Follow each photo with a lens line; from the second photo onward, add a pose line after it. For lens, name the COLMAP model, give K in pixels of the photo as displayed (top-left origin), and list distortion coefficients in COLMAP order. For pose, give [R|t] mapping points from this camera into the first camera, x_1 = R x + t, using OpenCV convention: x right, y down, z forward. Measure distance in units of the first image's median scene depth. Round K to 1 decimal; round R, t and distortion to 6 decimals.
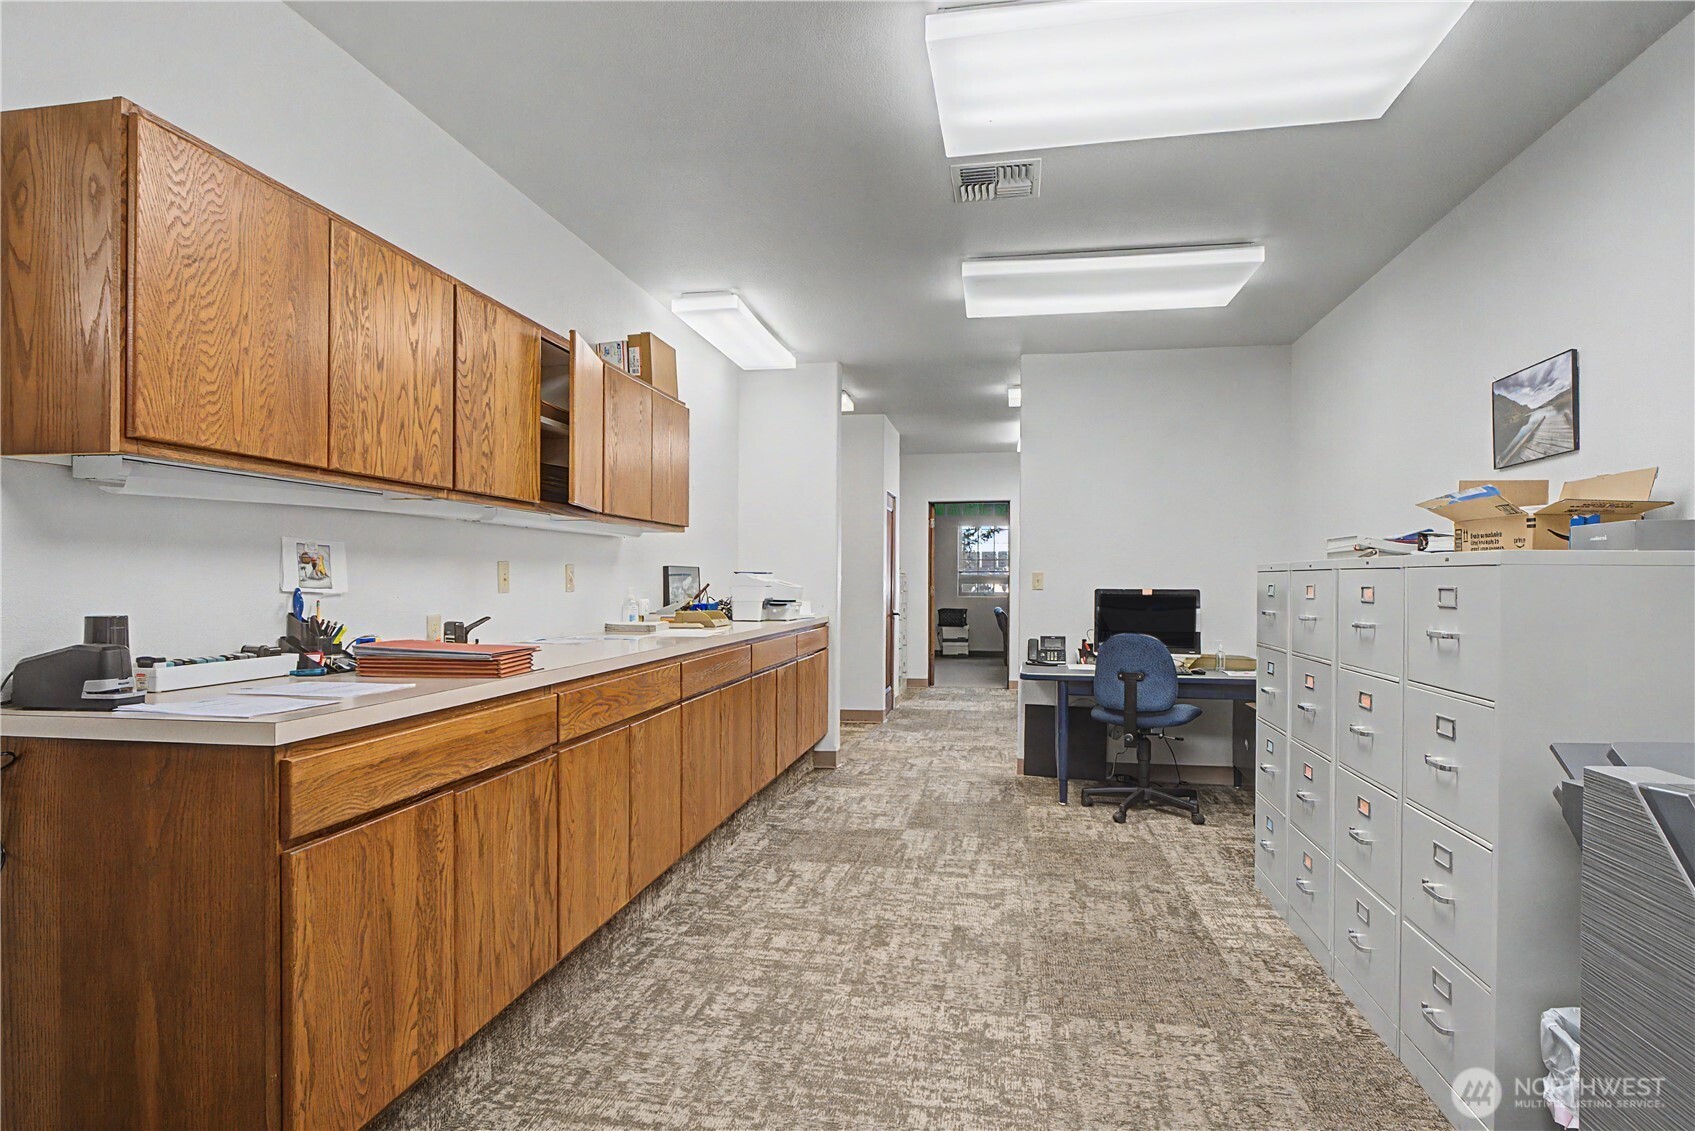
lens RADIAL K [[896.3, 0, 853.3], [0, 896.3, 582.5], [0, 0, 1]] dist [-0.006181, -0.001136]
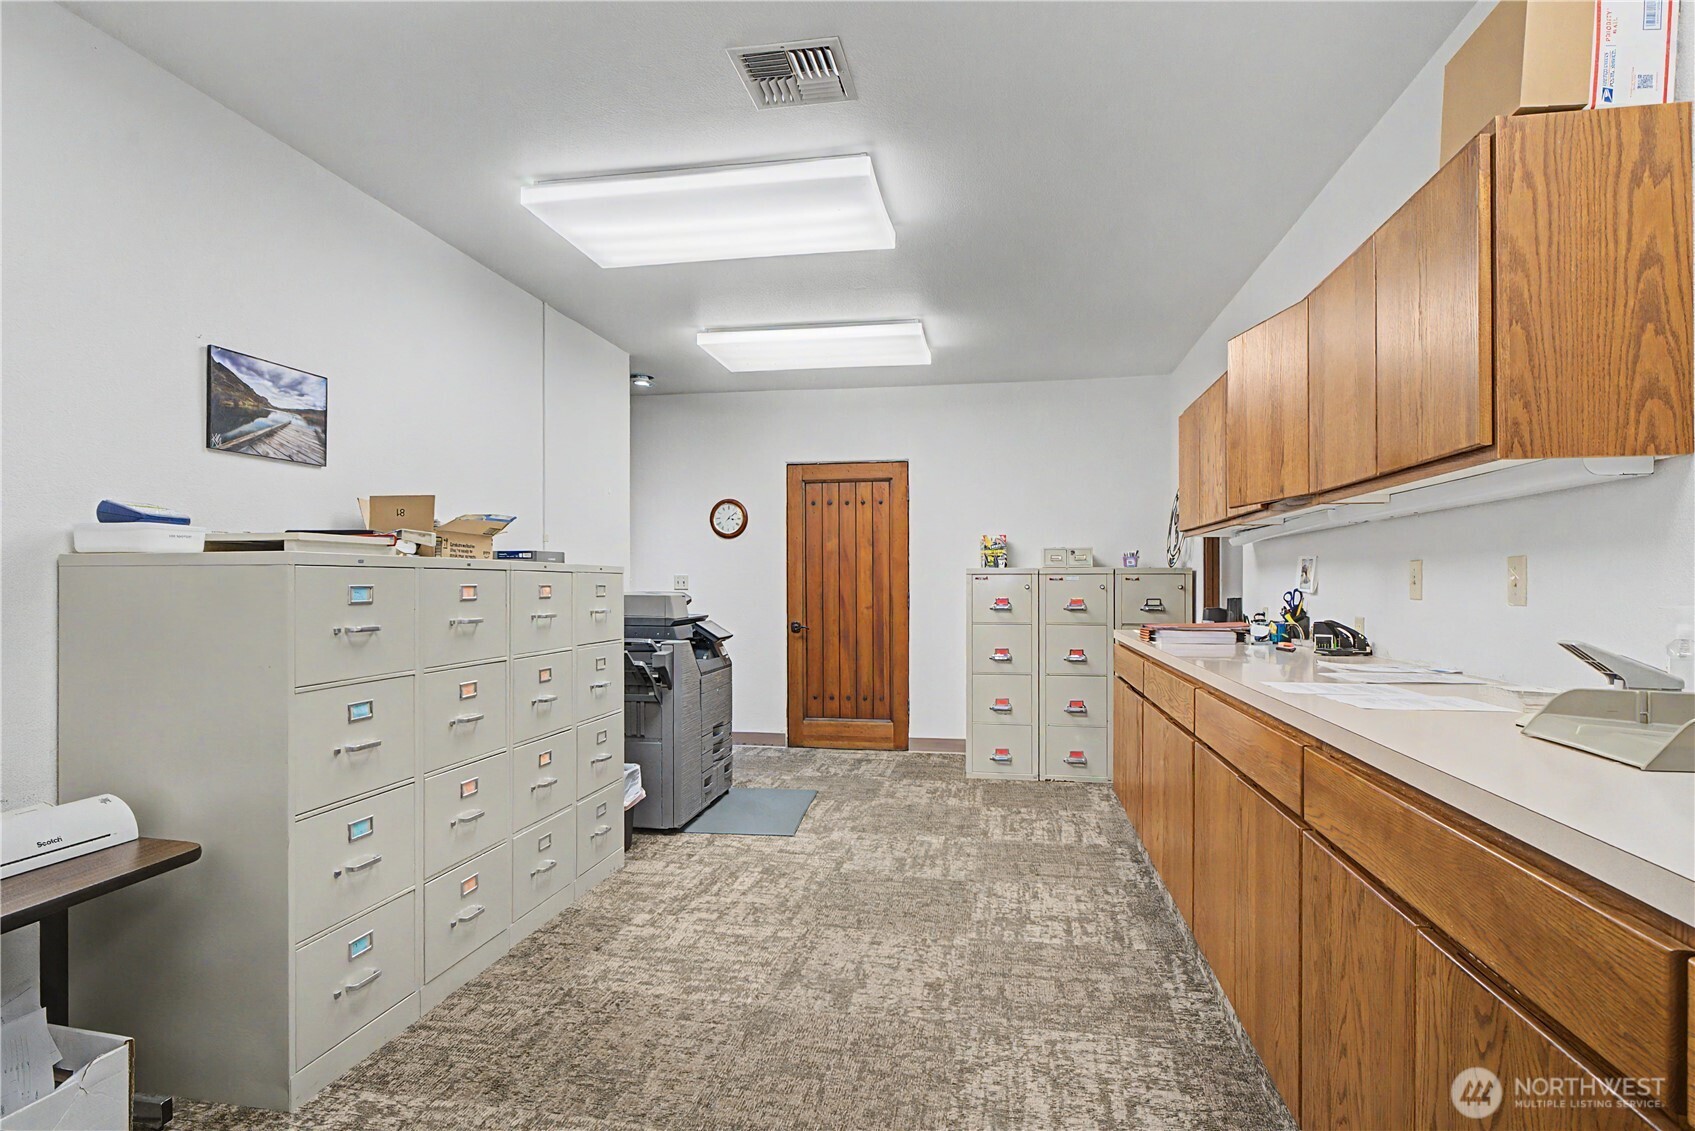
lens RADIAL K [[879.0, 0, 842.3], [0, 879.0, 573.1], [0, 0, 1]] dist [0.001030, -0.000174]
pose [[-0.999951, -0.004656, 0.008770, 0.122080], [-0.004710, 0.999970, -0.006207, -0.005859], [-0.008741, -0.006248, -0.999942, 1.978411]]
